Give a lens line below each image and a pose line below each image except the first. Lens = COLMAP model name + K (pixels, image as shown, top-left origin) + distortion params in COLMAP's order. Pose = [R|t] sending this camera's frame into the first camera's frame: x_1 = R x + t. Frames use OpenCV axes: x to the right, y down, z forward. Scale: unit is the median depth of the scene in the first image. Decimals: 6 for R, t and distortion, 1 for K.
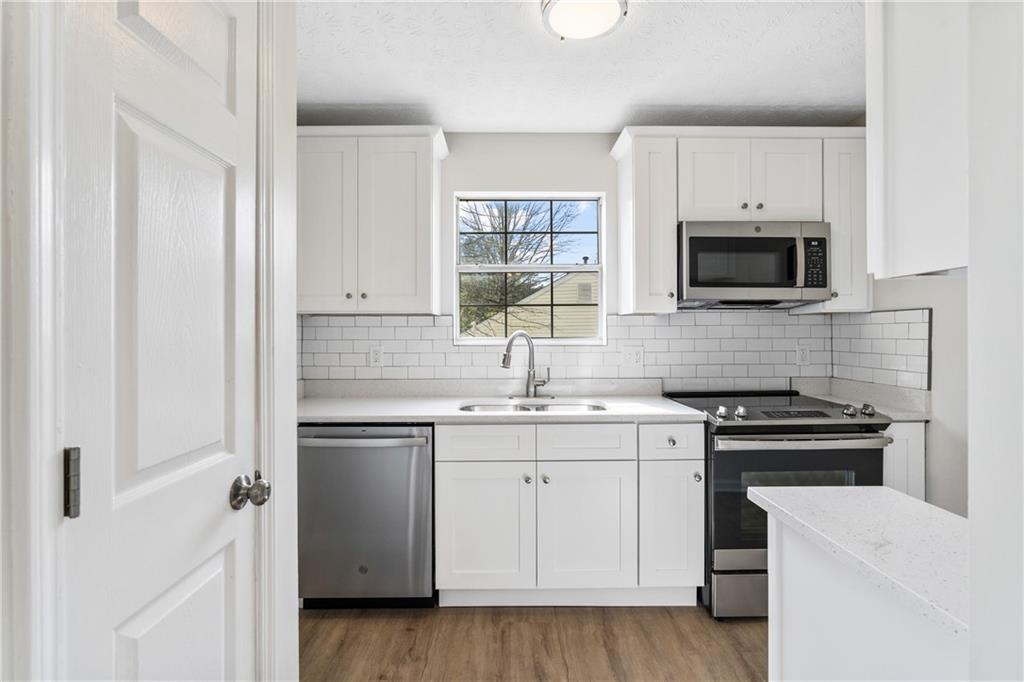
lens RADIAL K [[470.6, 0, 513.9], [0, 470.6, 337.6], [0, 0, 1]] dist [-0.002626, -0.000483]
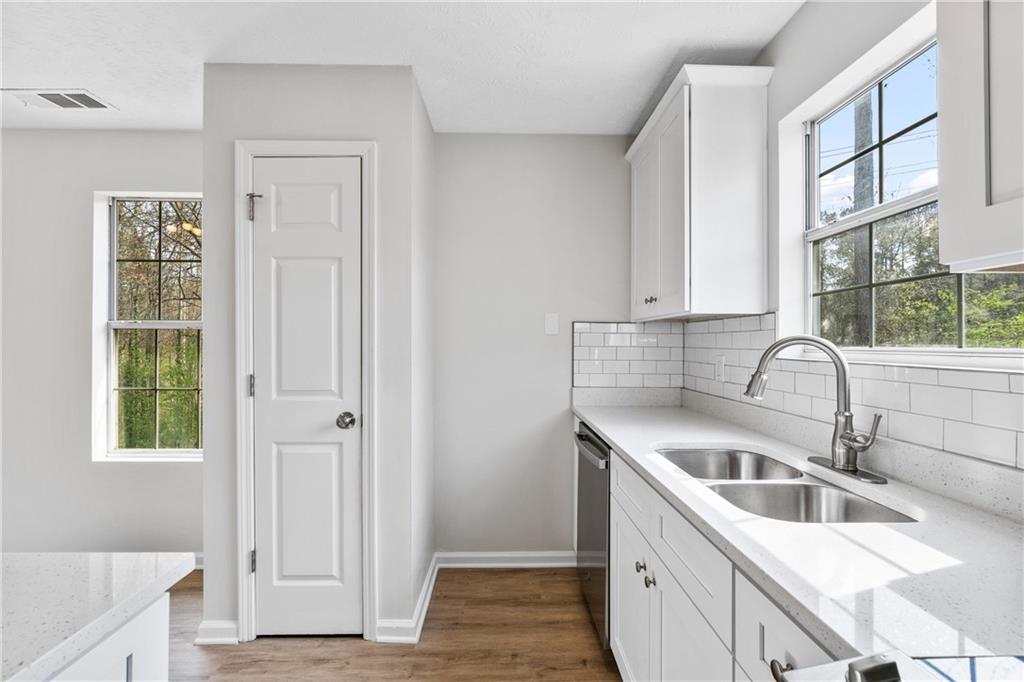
lens RADIAL K [[470.6, 0, 512.7], [0, 470.6, 347.3], [0, 0, 1]] dist [-0.002626, -0.000483]
pose [[-0.020353, 0.004304, -0.999784, 0.743500], [-0.009766, 0.999942, 0.004504, 0.002711], [0.999745, 0.009856, -0.020310, 0.931529]]
